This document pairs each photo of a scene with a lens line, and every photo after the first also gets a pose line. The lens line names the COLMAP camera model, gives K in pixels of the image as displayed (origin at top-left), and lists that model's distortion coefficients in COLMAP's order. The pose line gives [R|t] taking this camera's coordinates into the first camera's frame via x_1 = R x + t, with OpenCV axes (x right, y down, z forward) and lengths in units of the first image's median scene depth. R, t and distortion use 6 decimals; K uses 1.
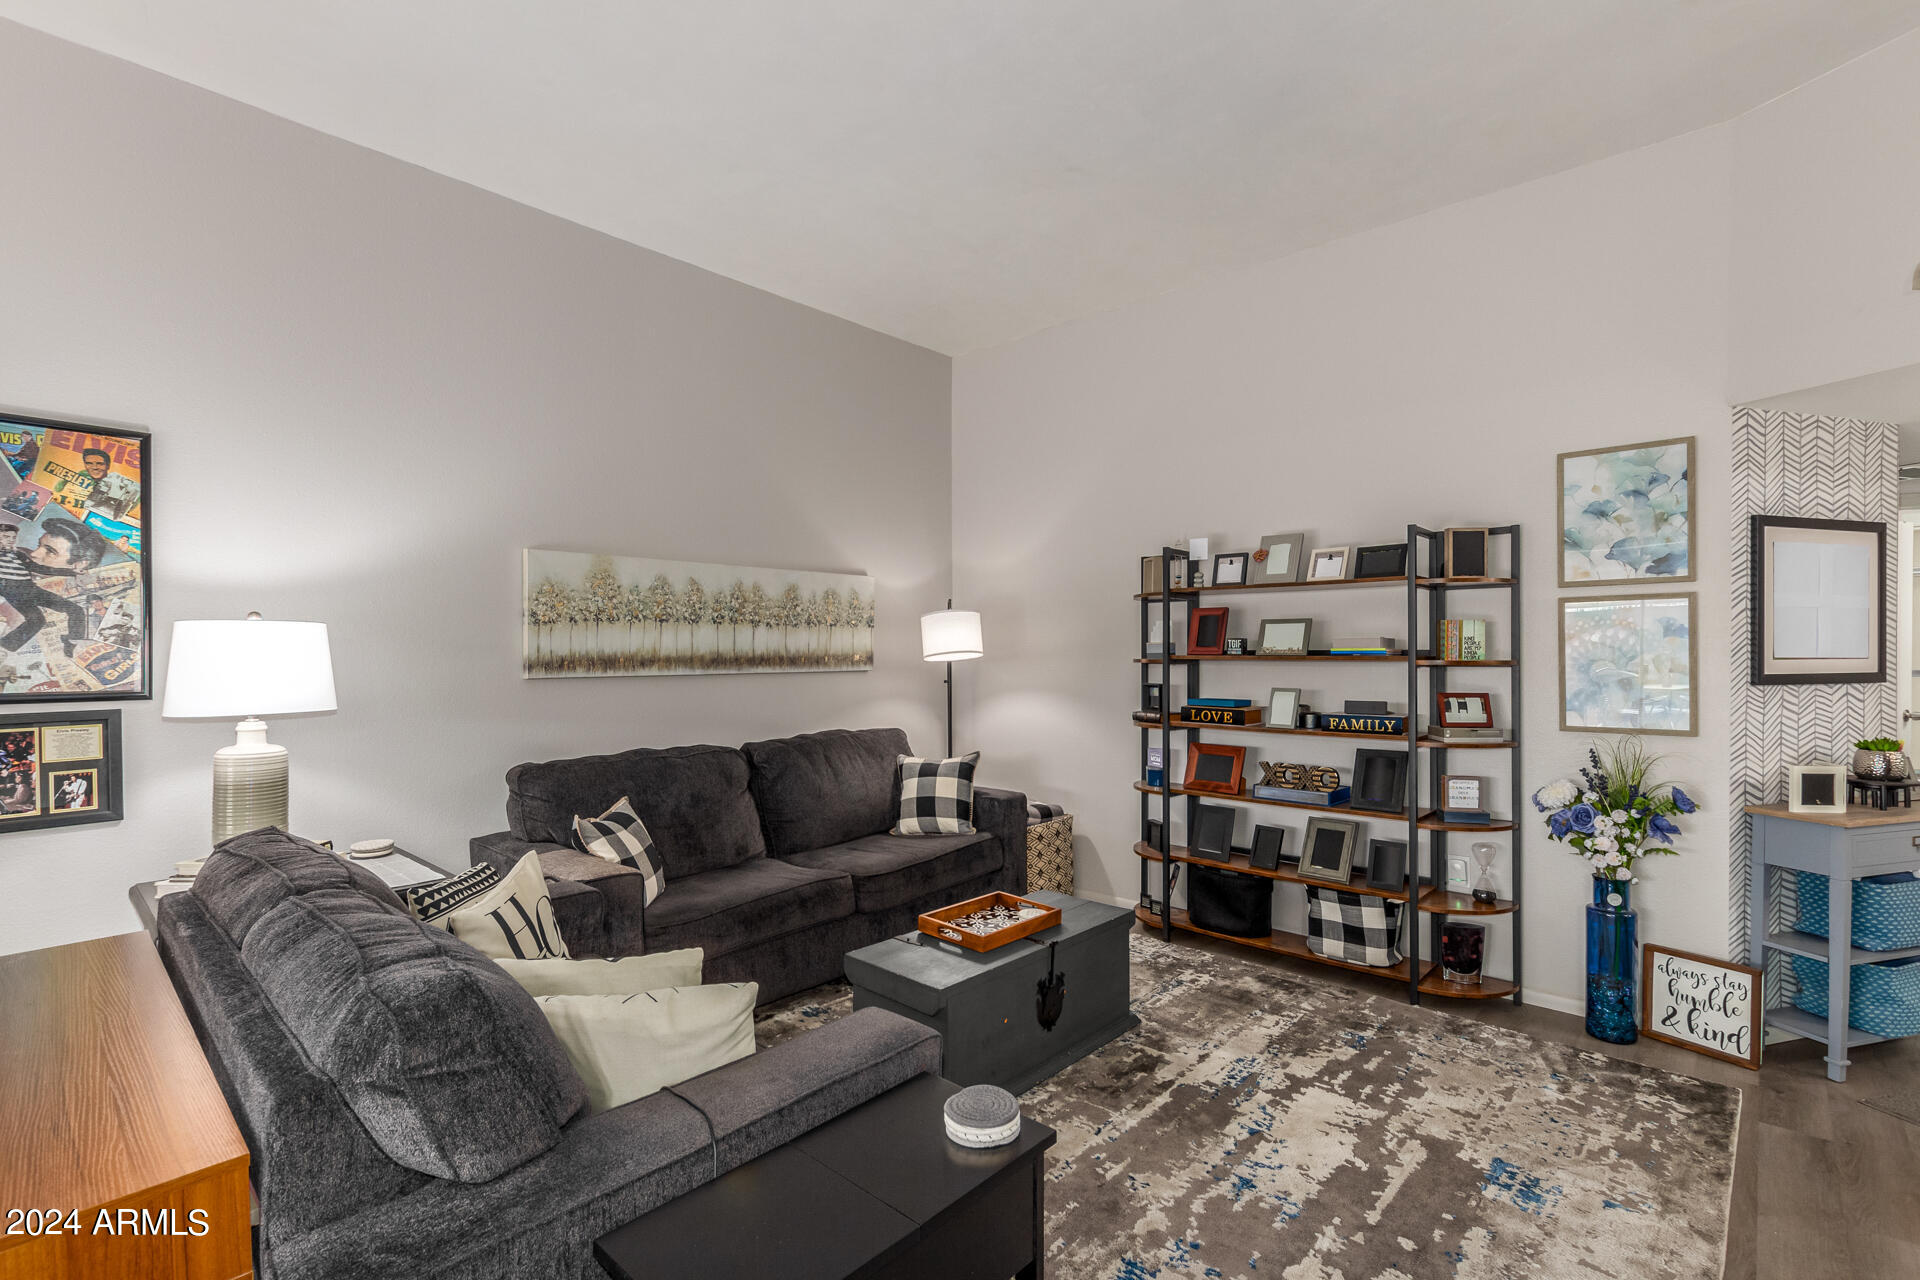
lens RADIAL K [[871.0, 0, 956.6], [0, 871.0, 650.1], [0, 0, 1]] dist [0.013391, -0.006919]
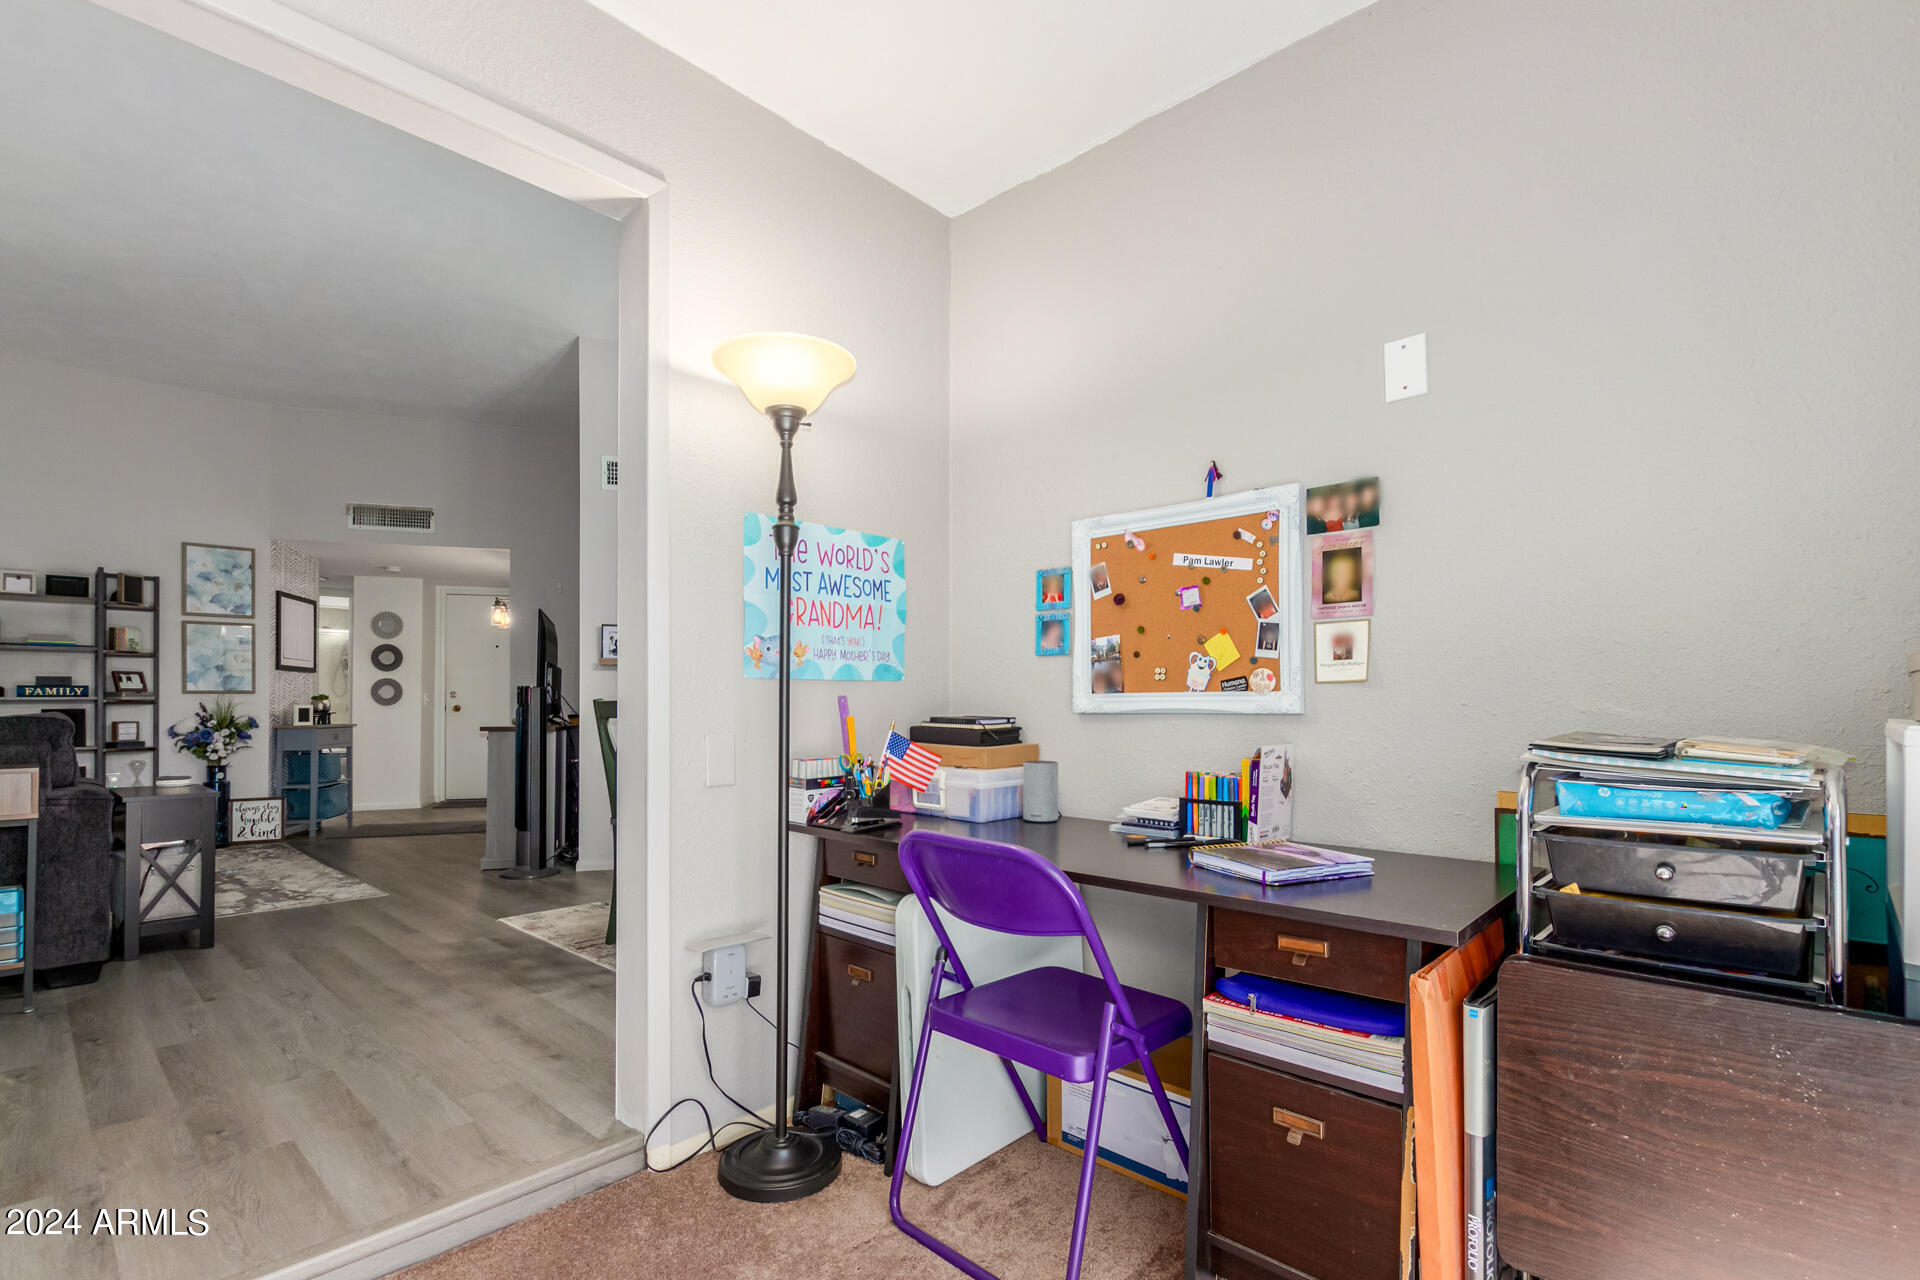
lens RADIAL K [[872.7, 0, 961.9], [0, 872.7, 707.6], [0, 0, 1]] dist [-0.000976, -0.000158]
pose [[0.006147, -0.004755, 0.999970, -1.153549], [-0.001461, 0.999988, 0.004764, 0.113893], [-0.999980, -0.001490, 0.006140, -0.656996]]
